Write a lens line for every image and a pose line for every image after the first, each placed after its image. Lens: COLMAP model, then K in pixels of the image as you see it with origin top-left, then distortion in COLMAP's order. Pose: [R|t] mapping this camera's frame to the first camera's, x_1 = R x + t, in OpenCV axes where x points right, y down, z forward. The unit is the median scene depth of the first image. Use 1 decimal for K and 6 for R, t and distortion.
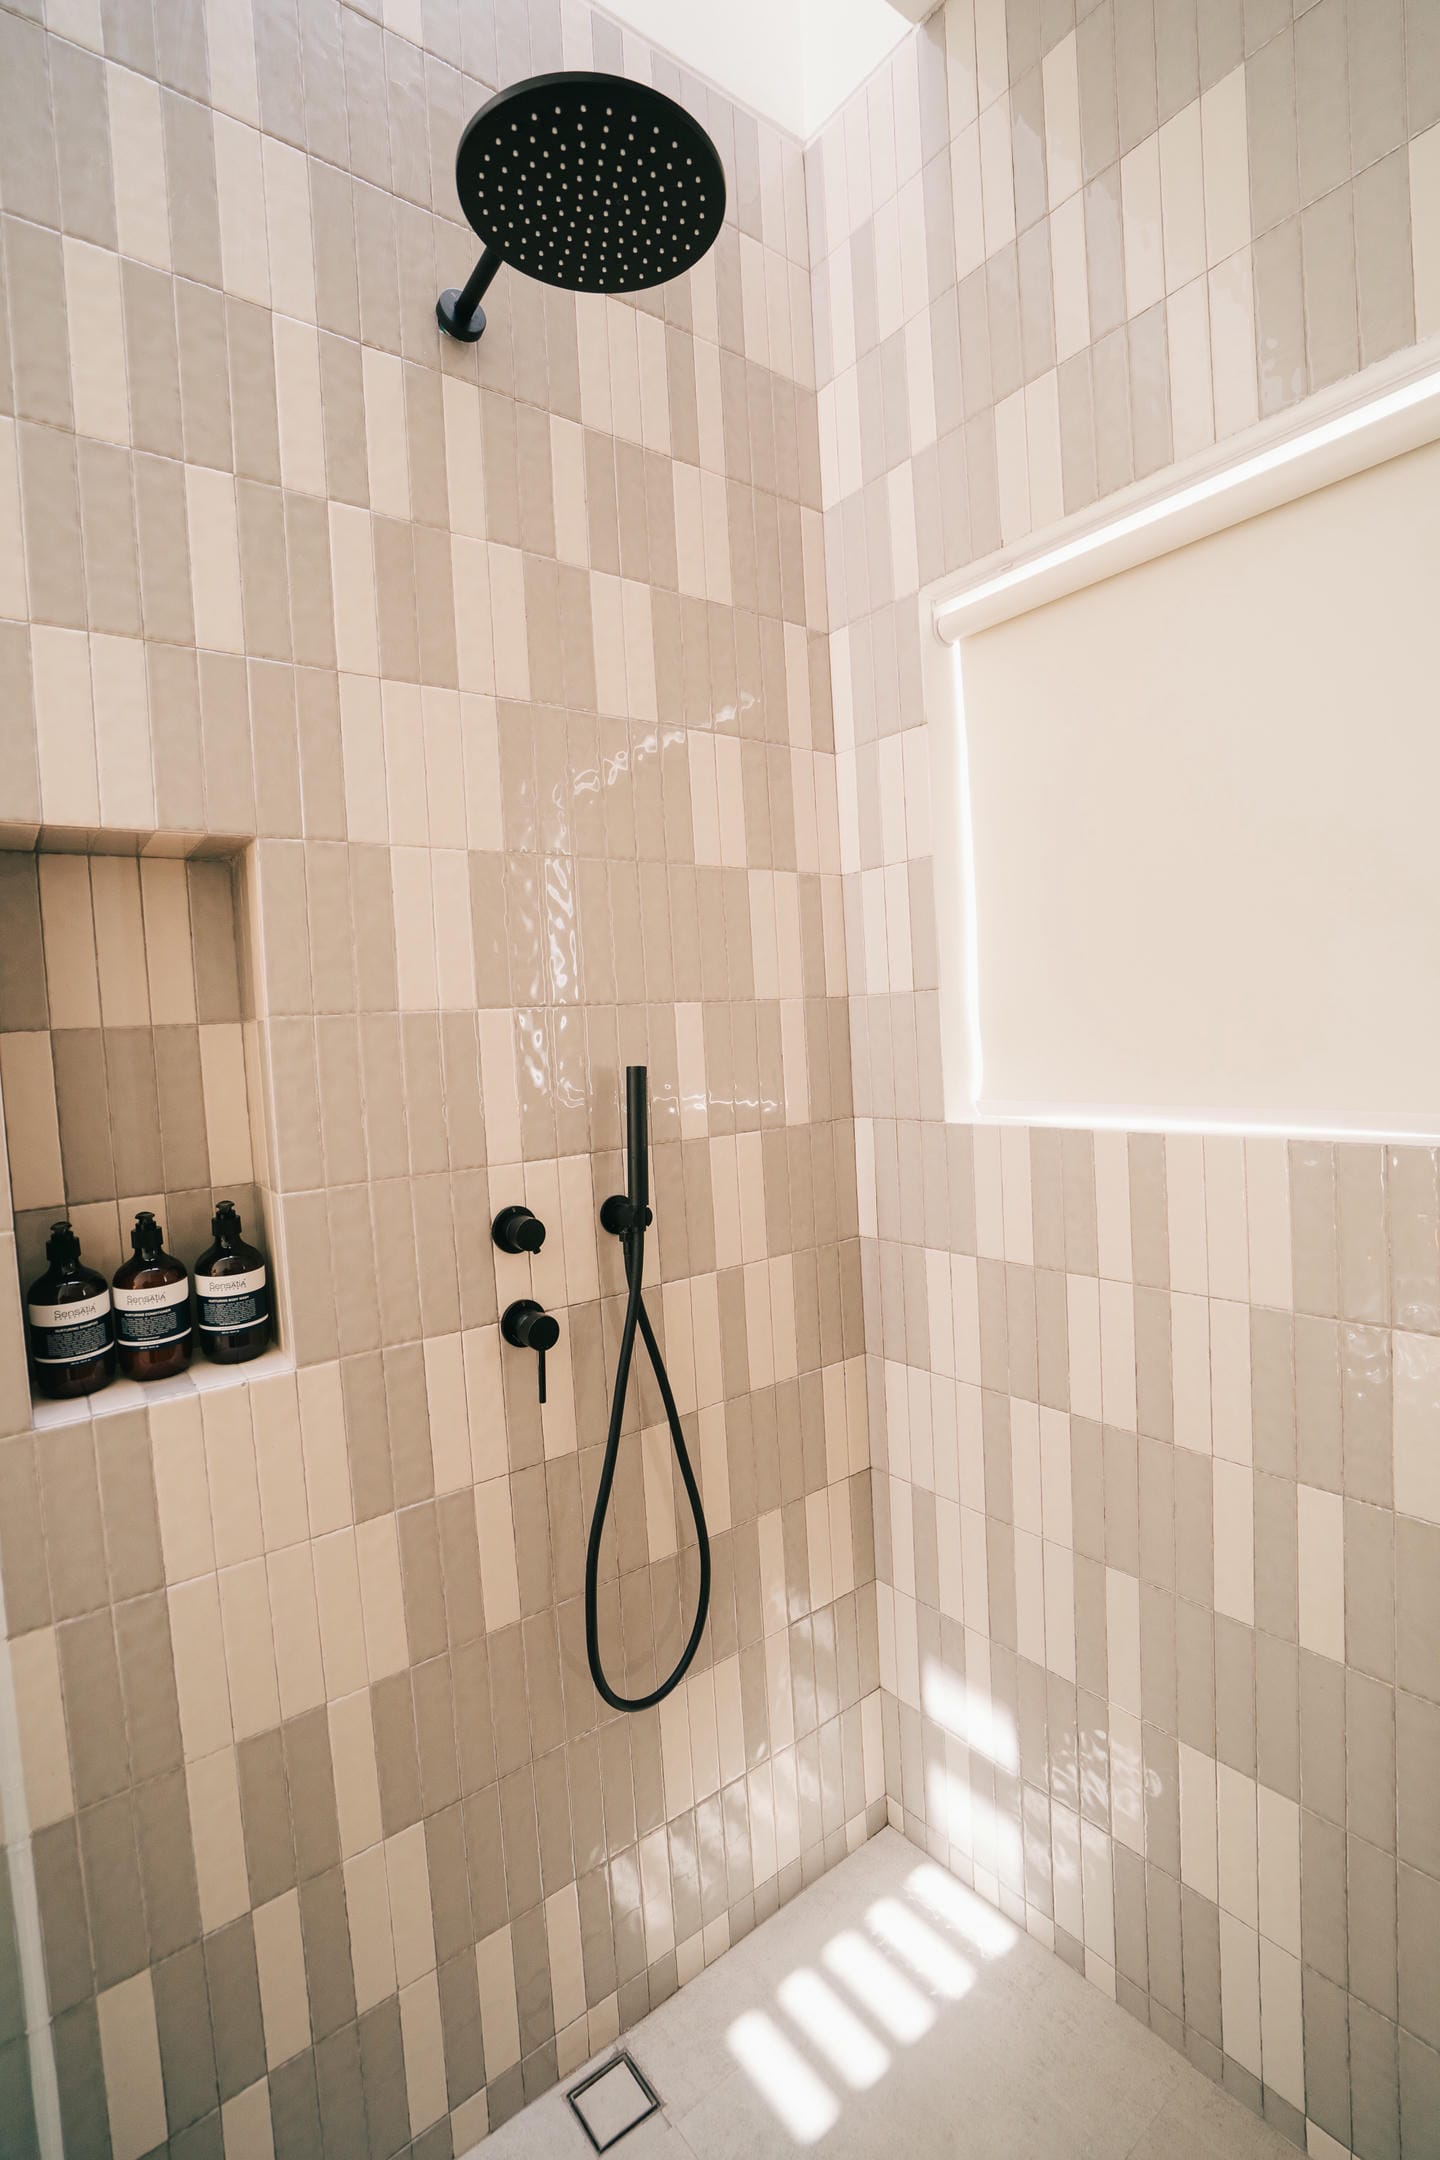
lens RADIAL K [[1018.1, 0, 738.2], [0, 1018.1, 1096.3], [0, 0, 1]] dist [-0.048758, 0.016692]
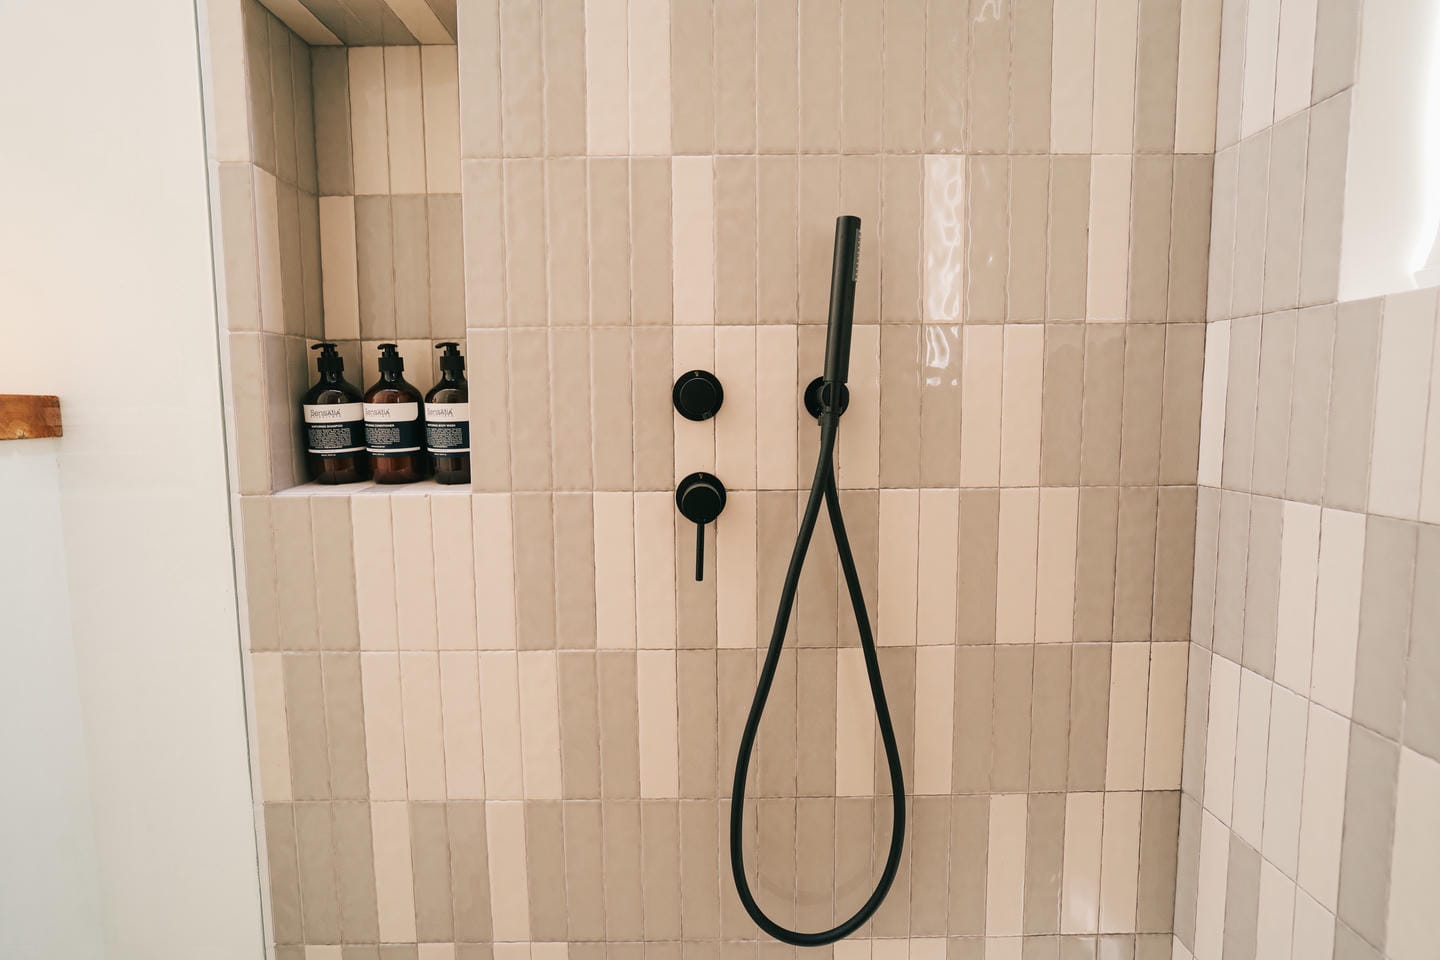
lens RADIAL K [[750.3, 0, 715.0], [0, 750.3, 485.8], [0, 0, 1]] dist [-0.034721, 0.012796]
pose [[0.782032, 0.112233, -0.613049, 0.221483], [-0.073064, 0.993379, 0.088657, 0.146682], [0.618940, -0.024541, 0.785054, 0.447610]]
